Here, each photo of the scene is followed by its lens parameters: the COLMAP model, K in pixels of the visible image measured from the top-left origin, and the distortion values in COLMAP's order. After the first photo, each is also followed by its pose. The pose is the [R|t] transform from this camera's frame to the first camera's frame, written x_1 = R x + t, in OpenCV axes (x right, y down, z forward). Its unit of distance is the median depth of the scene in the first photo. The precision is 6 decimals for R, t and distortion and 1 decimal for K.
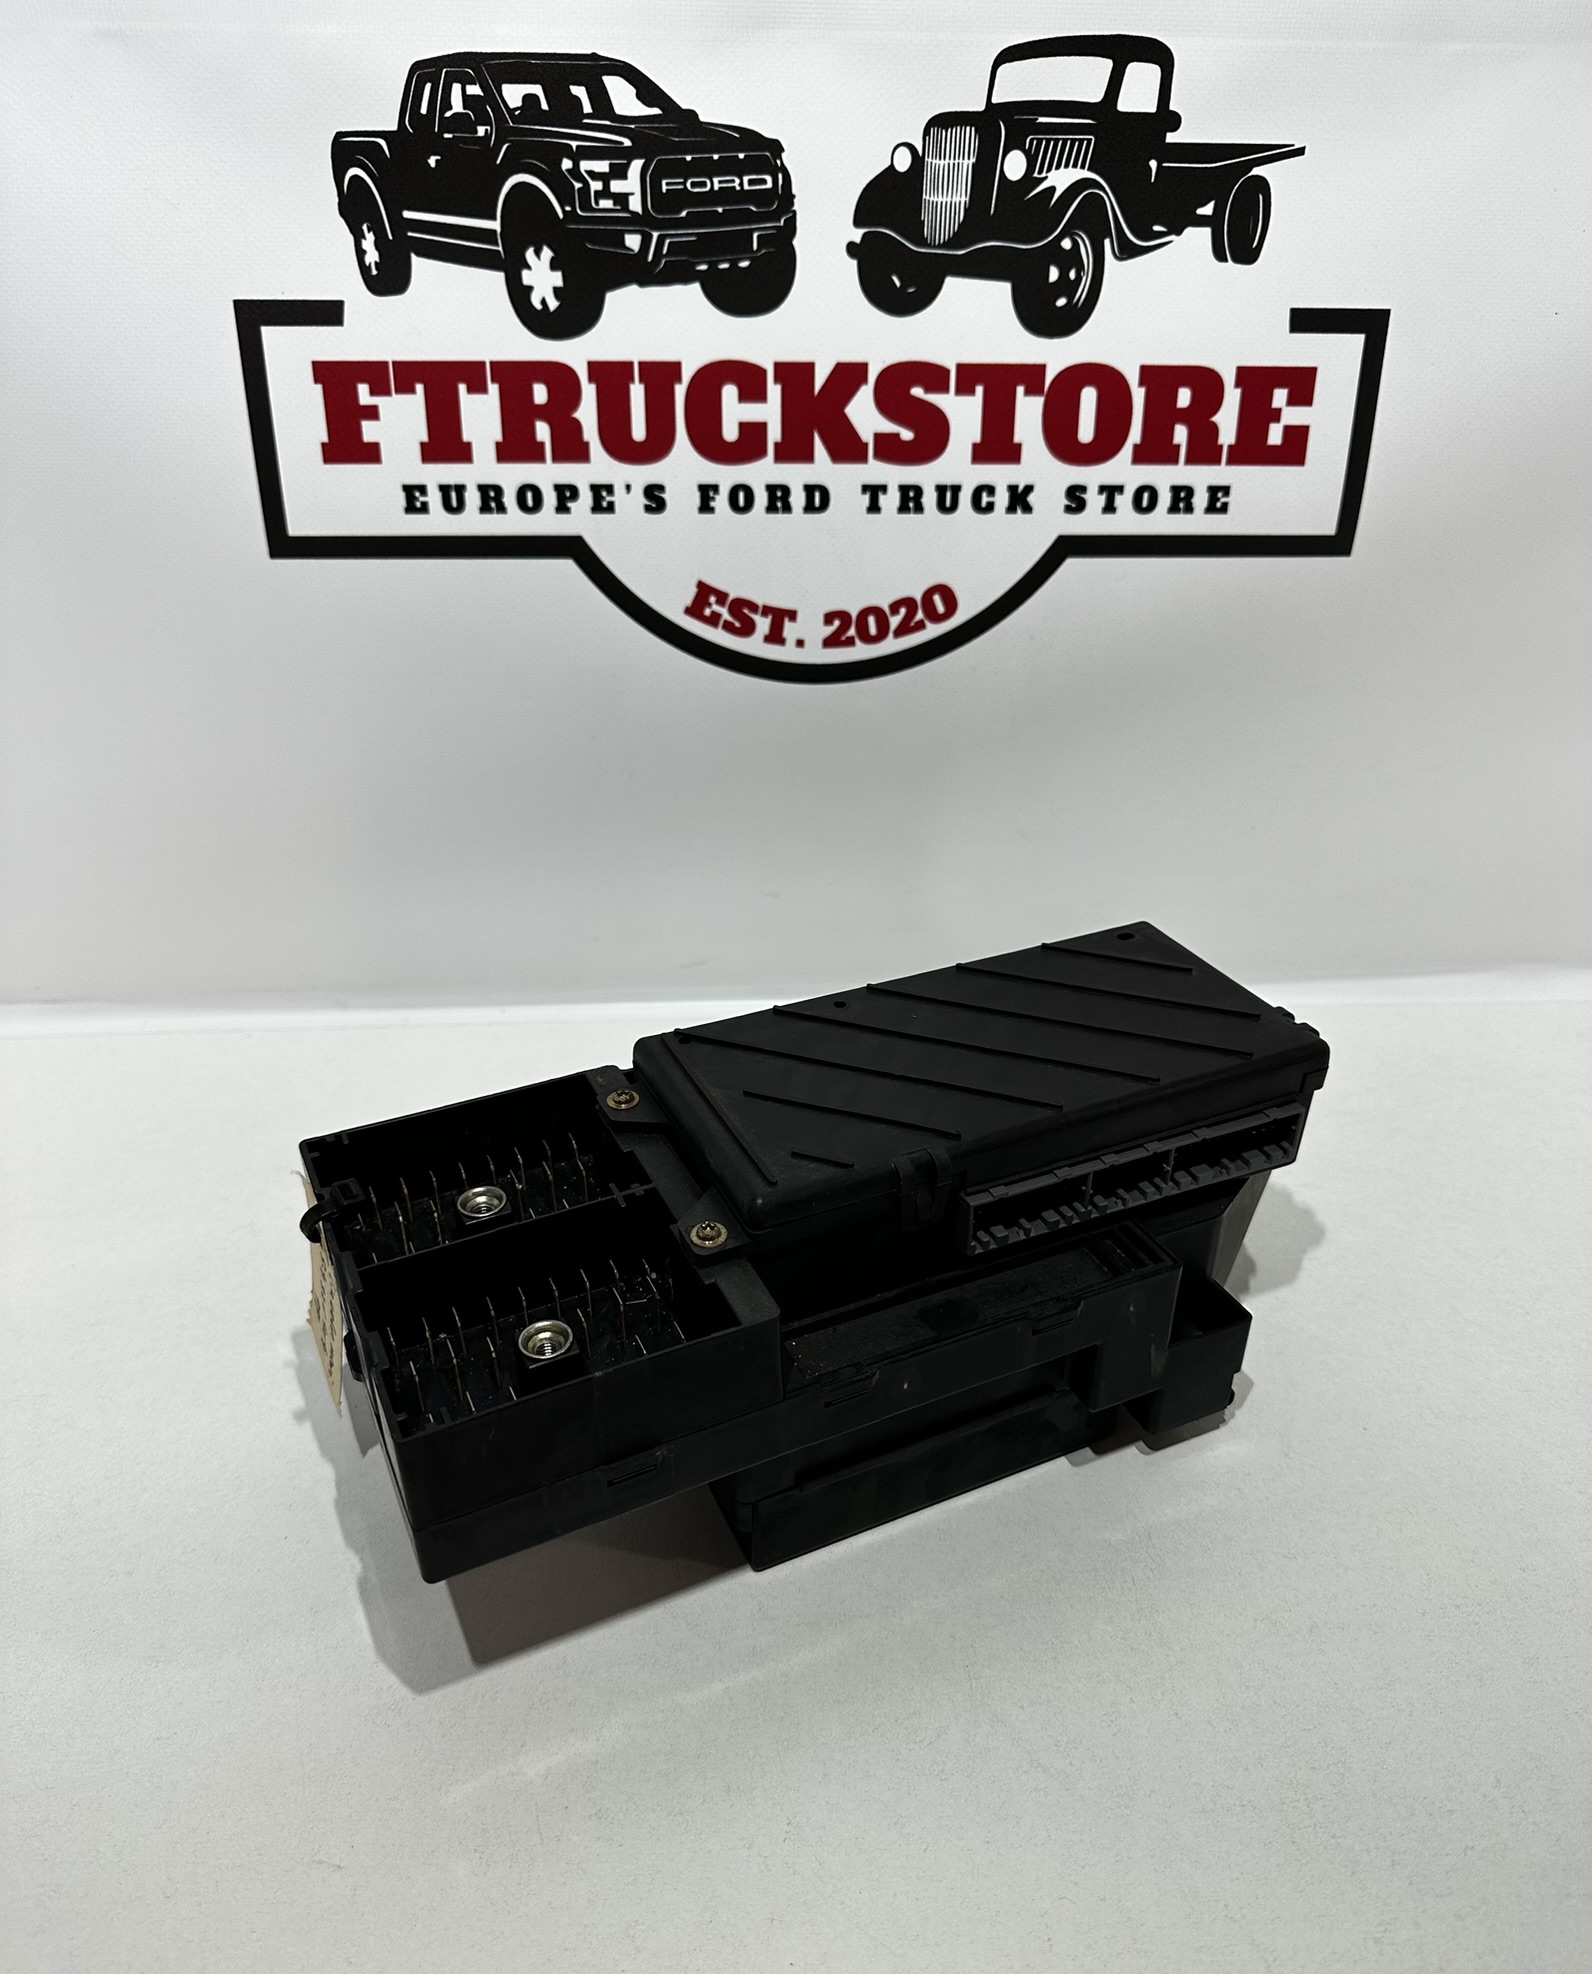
lens RADIAL K [[1534.4, 0, 799.9], [0, 1534.4, 1037.2], [0, 0, 1]] dist [-0.019033, 0.001523]
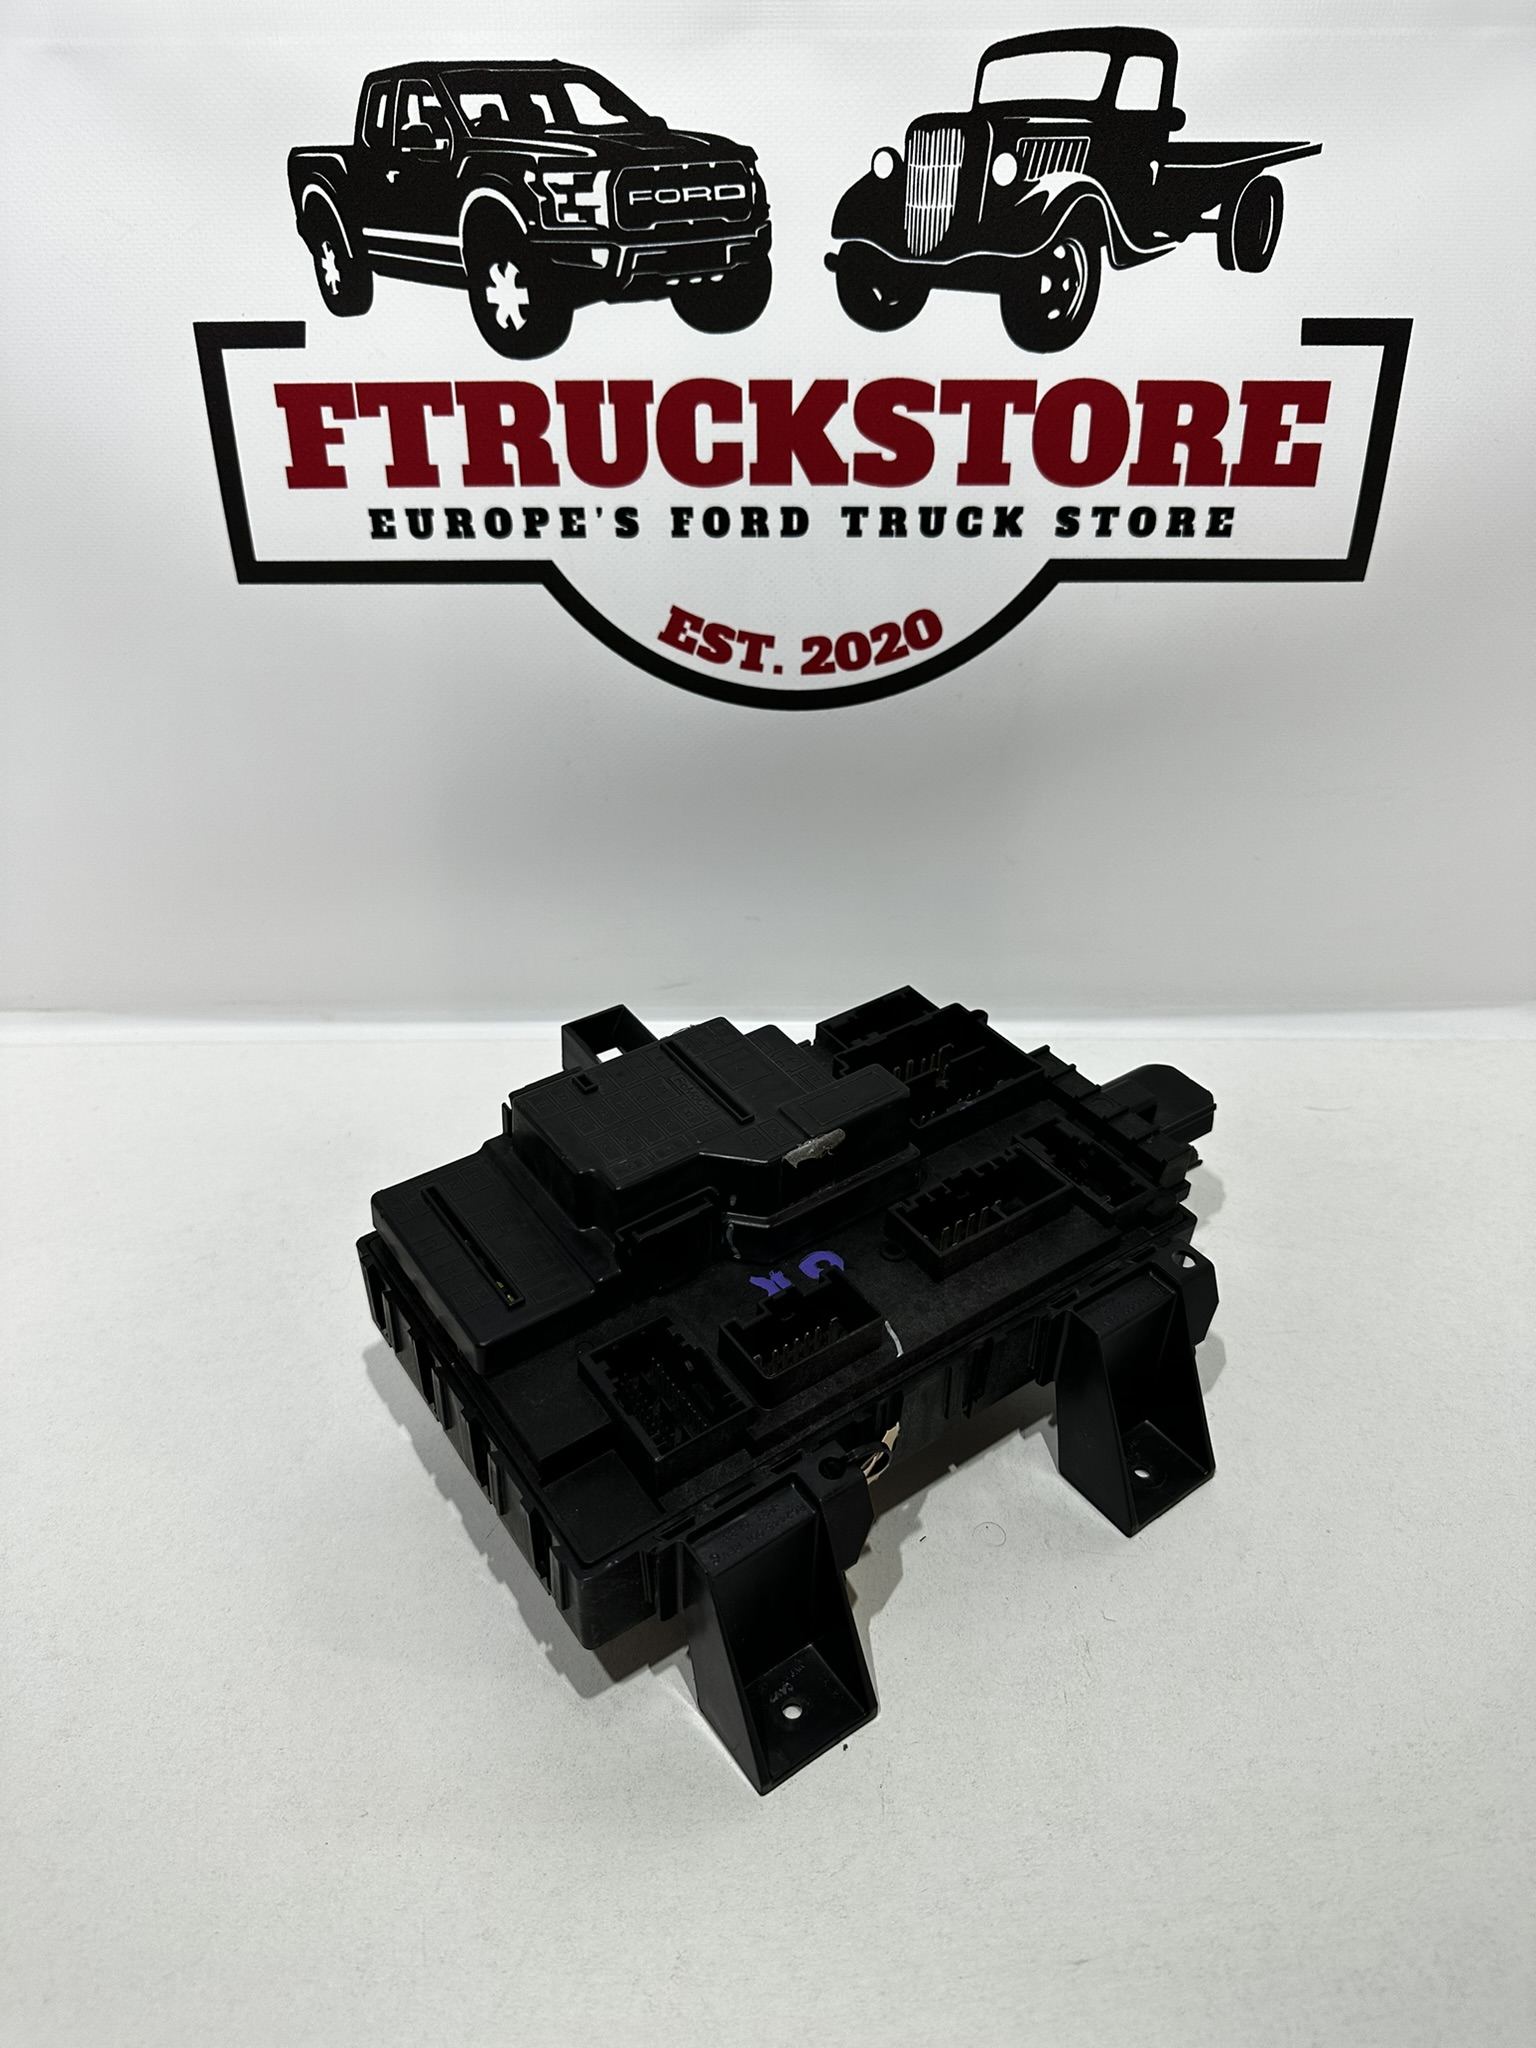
lens RADIAL K [[1476.3, 0, 765.1], [0, 1476.3, 1024.5], [0, 0, 1]] dist [-0.021756, 0.004405]
pose [[0.997512, 0.023266, -0.066555, 0.064299], [-0.020675, 0.999012, 0.039351, -0.076093], [0.067404, -0.037877, 0.997007, 0.068673]]
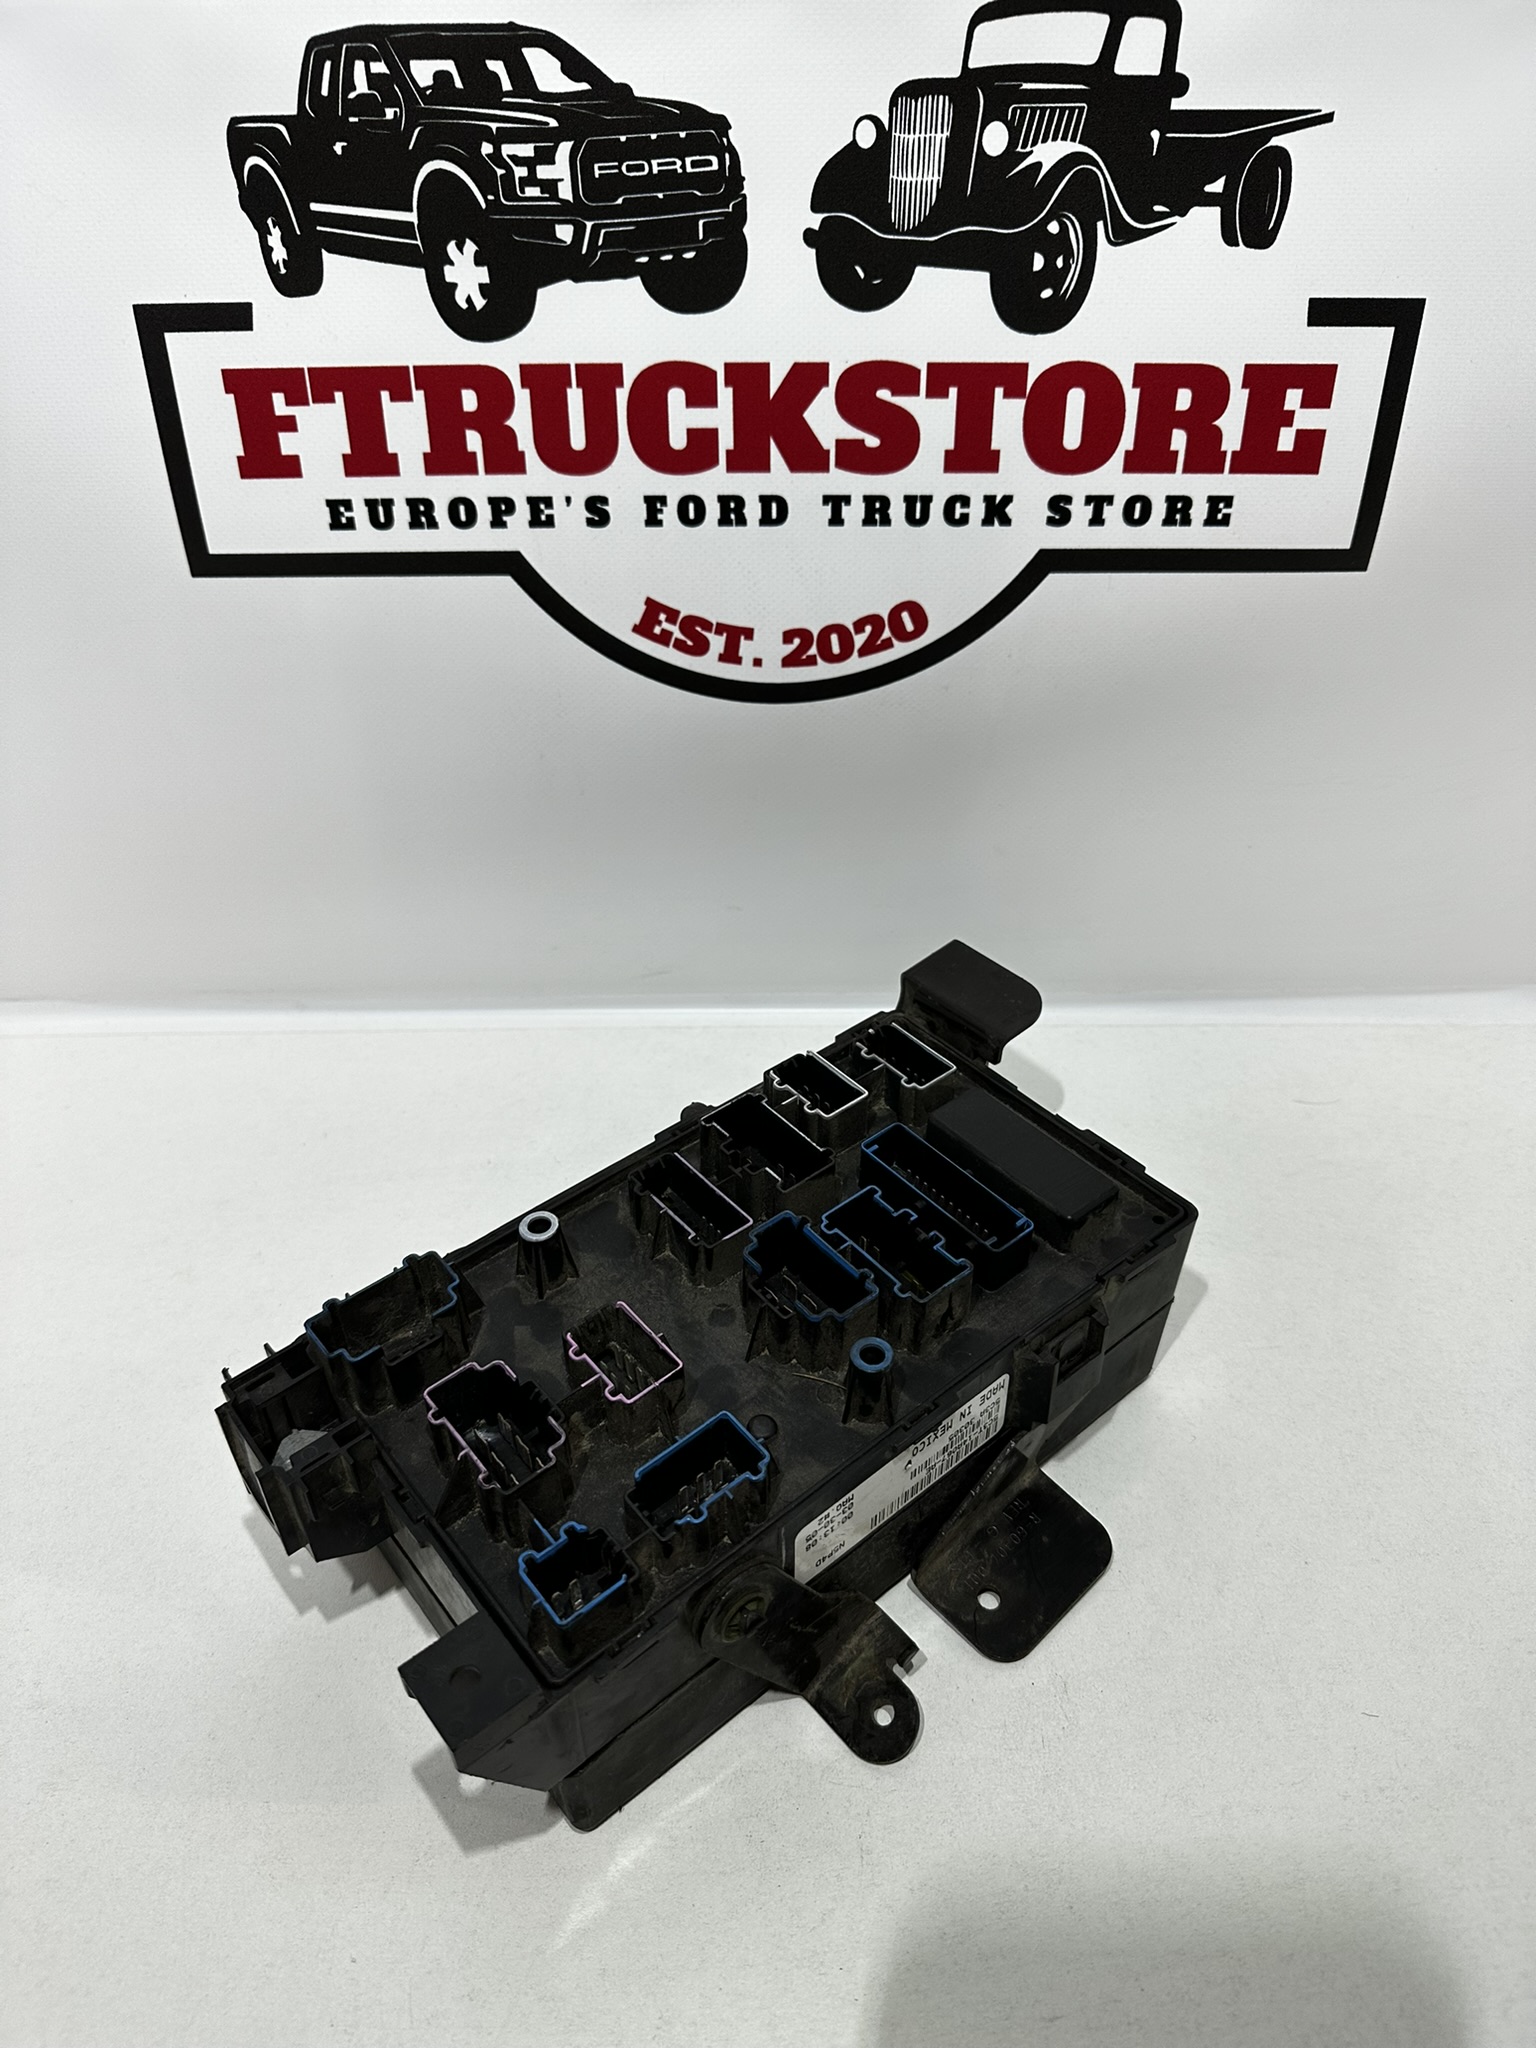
lens RADIAL K [[1476.3, 0, 767.6], [0, 1476.3, 1017.5], [0, 0, 1]] dist [-0.021756, 0.004405]
pose [[0.998105, 0.023118, -0.057022, 0.067868], [-0.016426, 0.993213, 0.115142, -0.159244], [0.059297, -0.113987, 0.991711, 0.095054]]
